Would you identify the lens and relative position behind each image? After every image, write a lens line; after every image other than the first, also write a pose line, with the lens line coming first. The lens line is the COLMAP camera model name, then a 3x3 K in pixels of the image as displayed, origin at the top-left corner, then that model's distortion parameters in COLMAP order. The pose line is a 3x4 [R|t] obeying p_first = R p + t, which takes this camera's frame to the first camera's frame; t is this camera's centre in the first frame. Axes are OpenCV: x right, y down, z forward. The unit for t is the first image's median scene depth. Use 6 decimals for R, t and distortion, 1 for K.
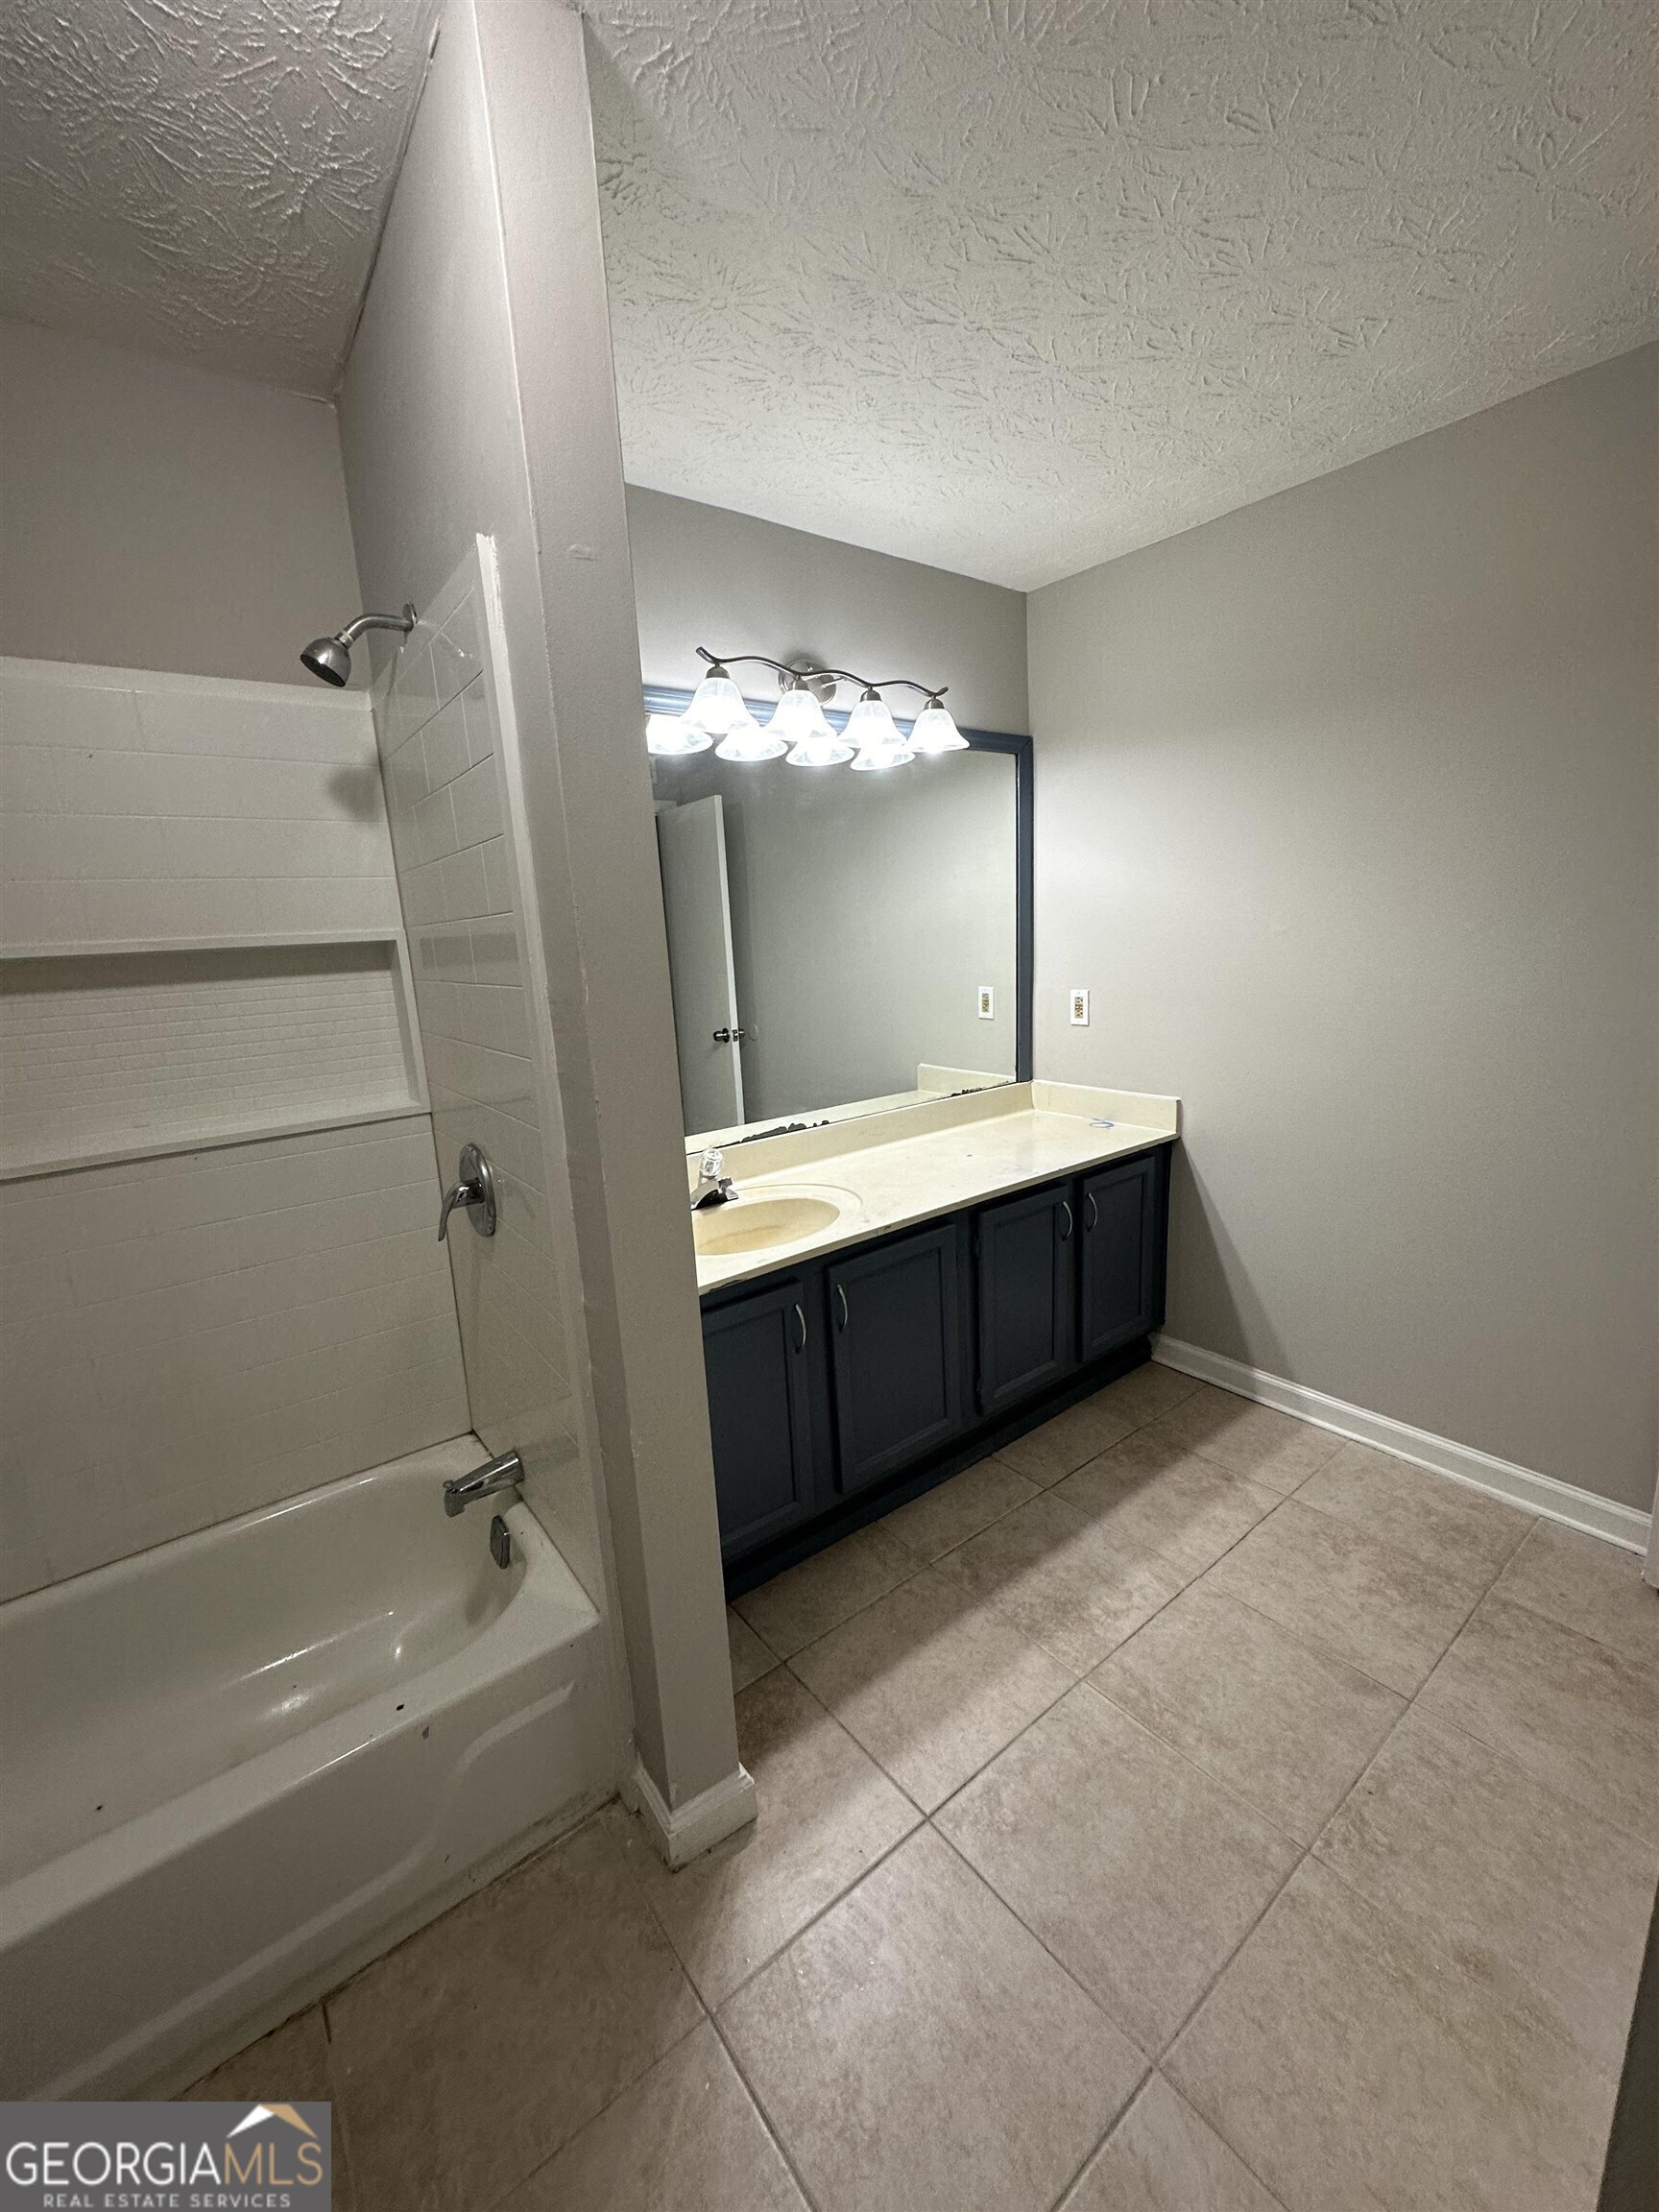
lens RADIAL K [[879.5, 0, 827.9], [0, 879.5, 1109.6], [0, 0, 1]] dist [-0.008453, 0.000513]
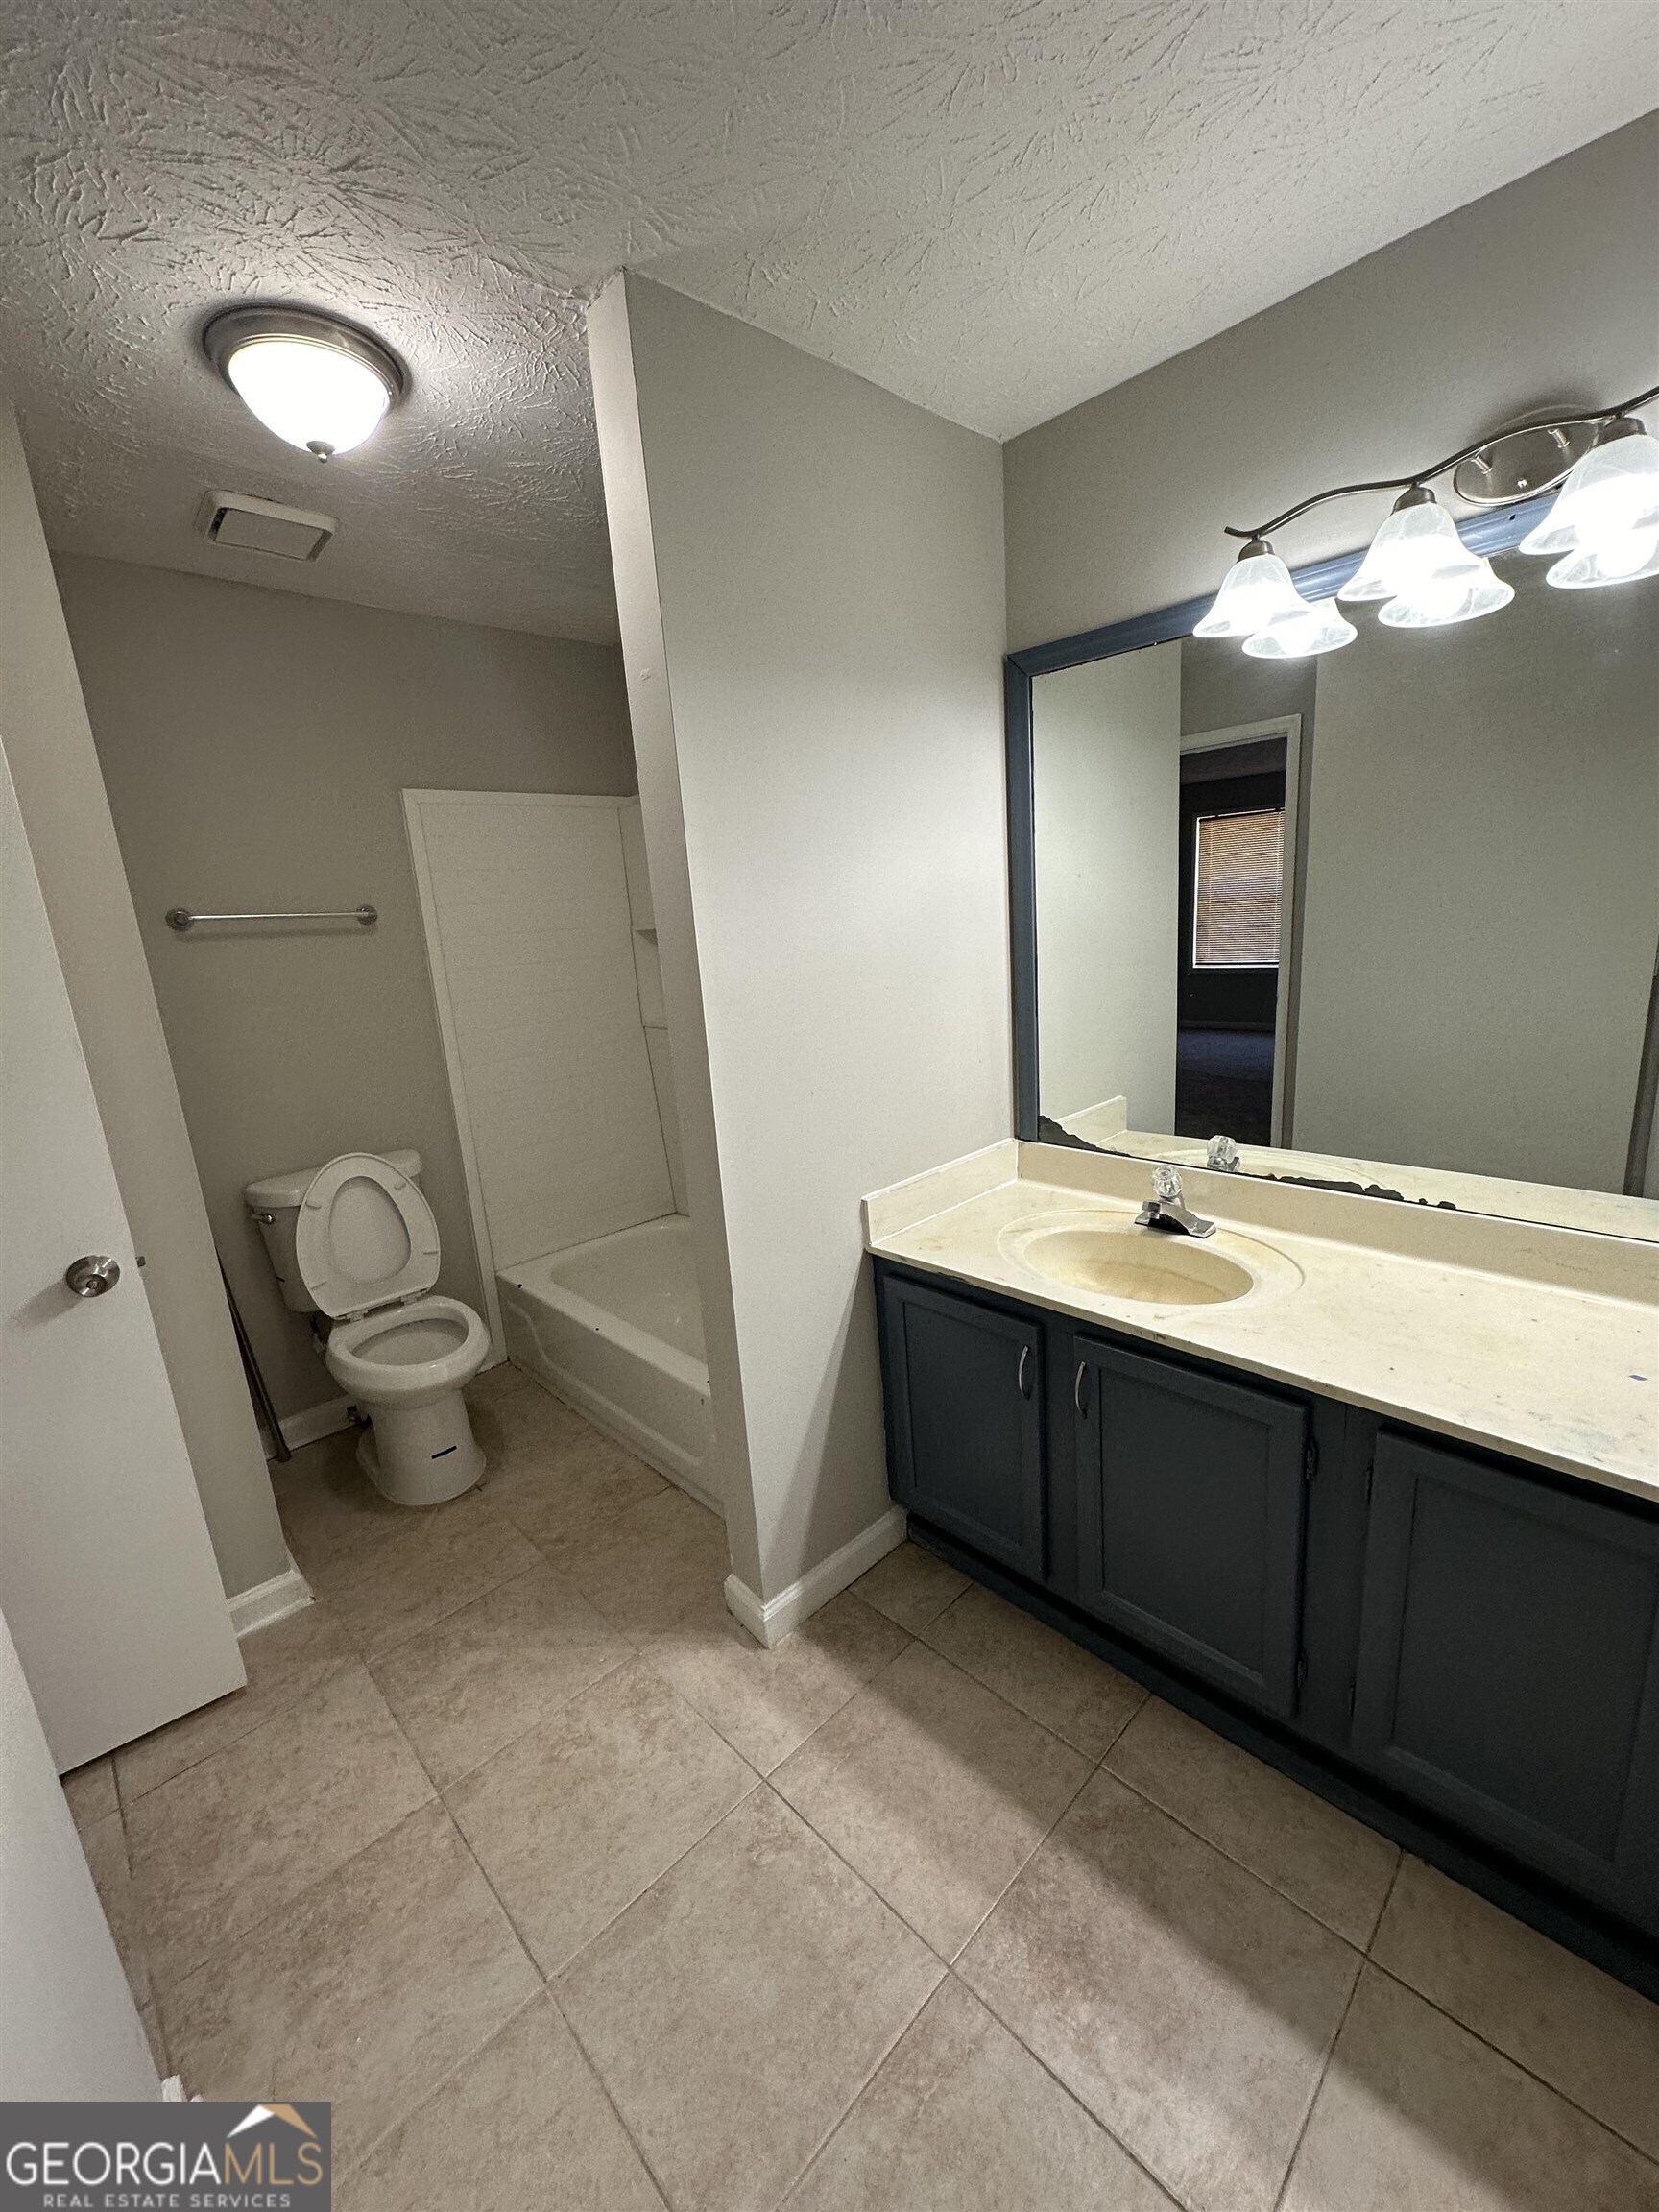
lens RADIAL K [[879.5, 0, 826.3], [0, 879.5, 1110.0], [0, 0, 1]] dist [-0.008453, 0.000513]
pose [[0.103072, 0.265257, -0.958653, 0.776375], [-0.141647, 0.957878, 0.249813, -0.210615], [0.984537, 0.110042, 0.136303, 0.699562]]
